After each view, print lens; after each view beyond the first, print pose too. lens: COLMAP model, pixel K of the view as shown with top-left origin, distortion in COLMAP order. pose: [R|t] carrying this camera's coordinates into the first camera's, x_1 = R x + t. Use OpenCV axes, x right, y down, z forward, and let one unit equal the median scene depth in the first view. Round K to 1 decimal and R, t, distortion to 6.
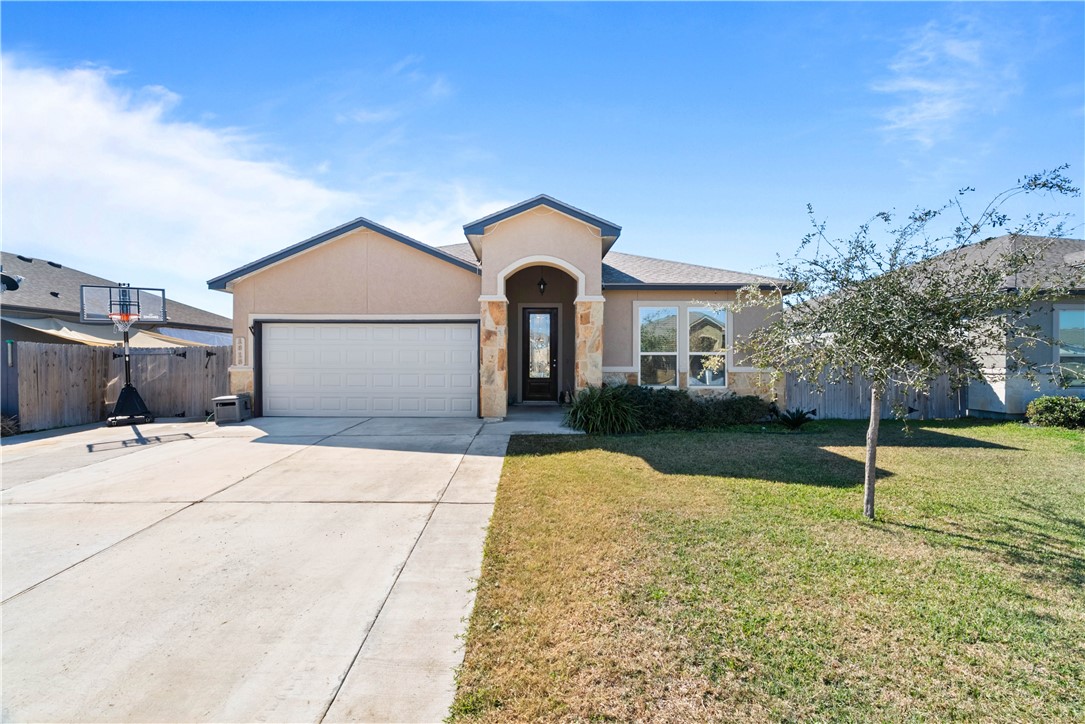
lens RADIAL K [[493.1, 0, 539.2], [0, 493.1, 358.6], [0, 0, 1]] dist [-0.011684, 0.001304]
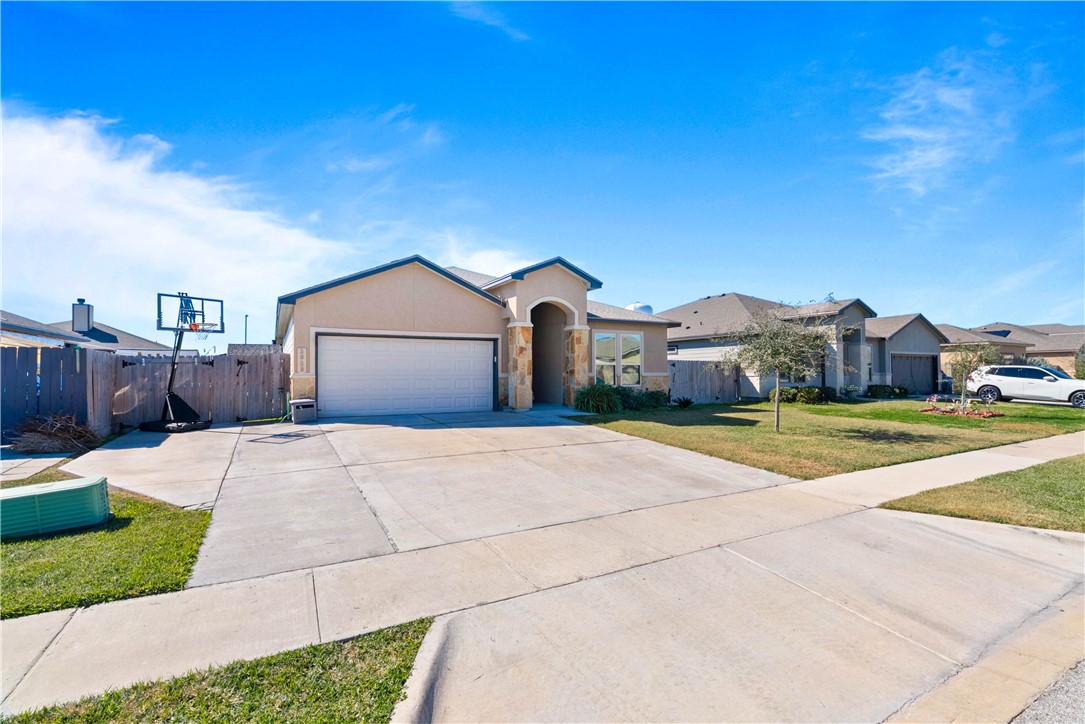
lens RADIAL K [[493.1, 0, 539.2], [0, 493.1, 358.6], [0, 0, 1]] dist [-0.011684, 0.001304]
pose [[0.881843, 0.010305, 0.471431, -0.724805], [0.004199, 0.999550, -0.029703, 0.018831], [-0.471525, 0.028173, 0.881402, -0.269616]]
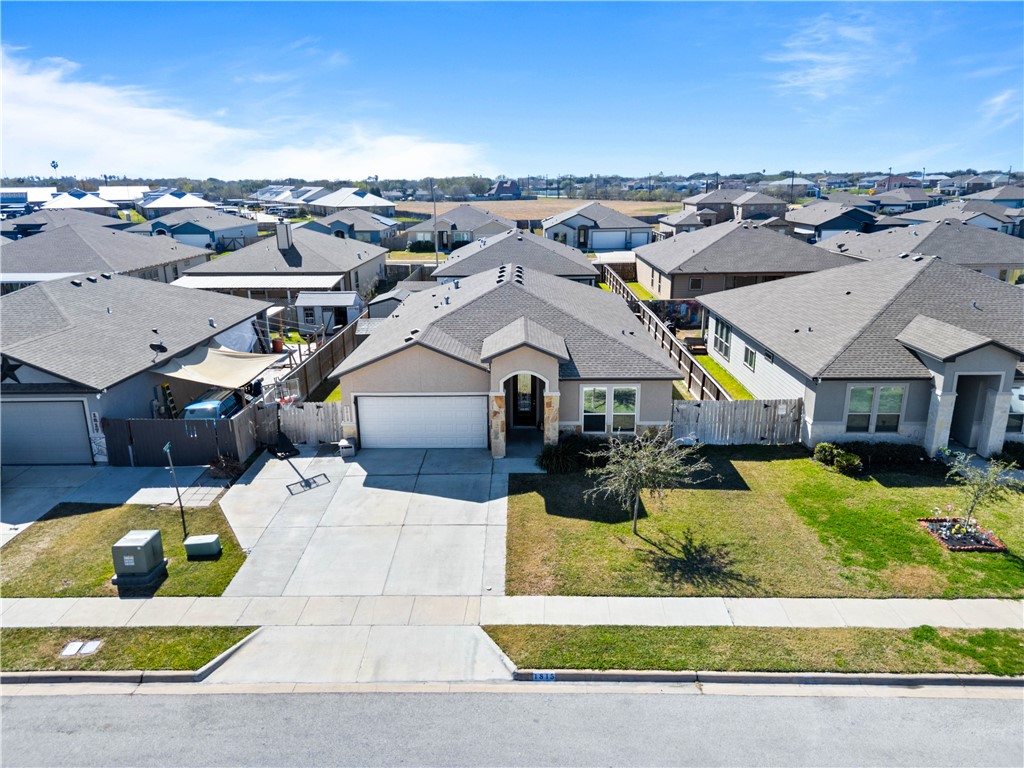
lens RADIAL K [[714.2, 0, 512.0], [0, 714.2, 384.0], [0, 0, 1]] dist [0.062802, -0.038935]
pose [[0.999647, -0.002415, -0.026446, 0.027844], [0.009665, 0.960646, 0.277607, -0.872418], [0.024735, -0.277765, 0.960331, -1.462791]]
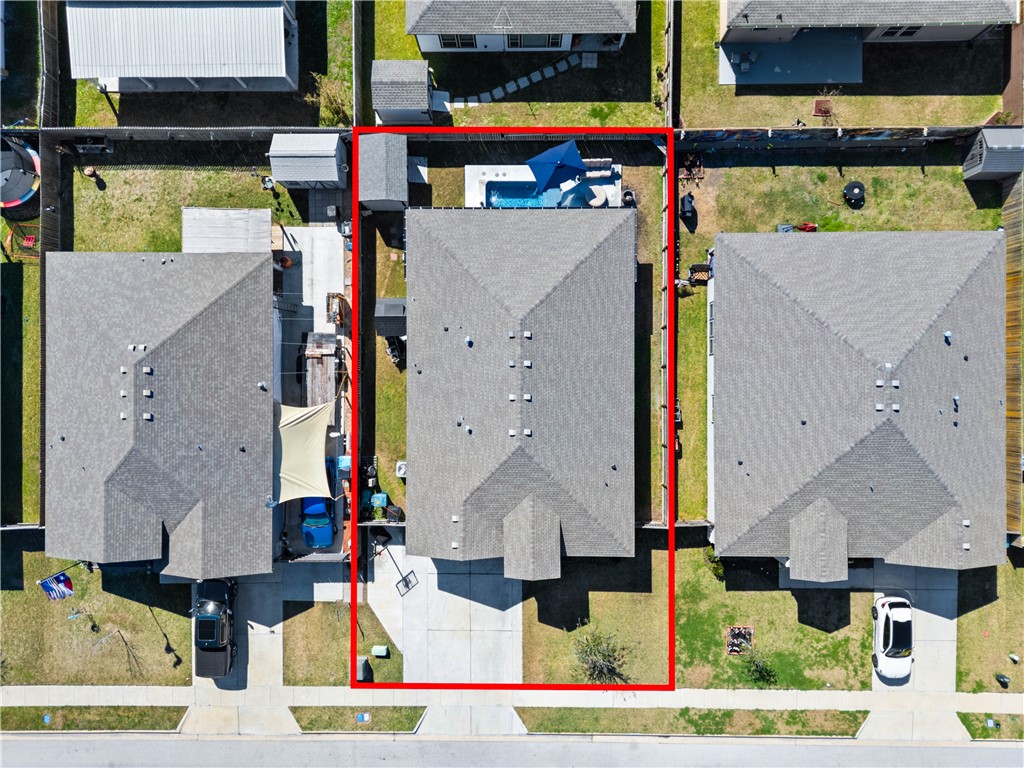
lens RADIAL K [[714.2, 0, 512.0], [0, 714.2, 384.0], [0, 0, 1]] dist [0.062802, -0.038935]
pose [[0.999742, 0.007490, -0.021435, -0.023602], [0.021444, -0.001154, 0.999769, -4.275360], [0.007463, -0.999971, -0.001315, 2.052364]]
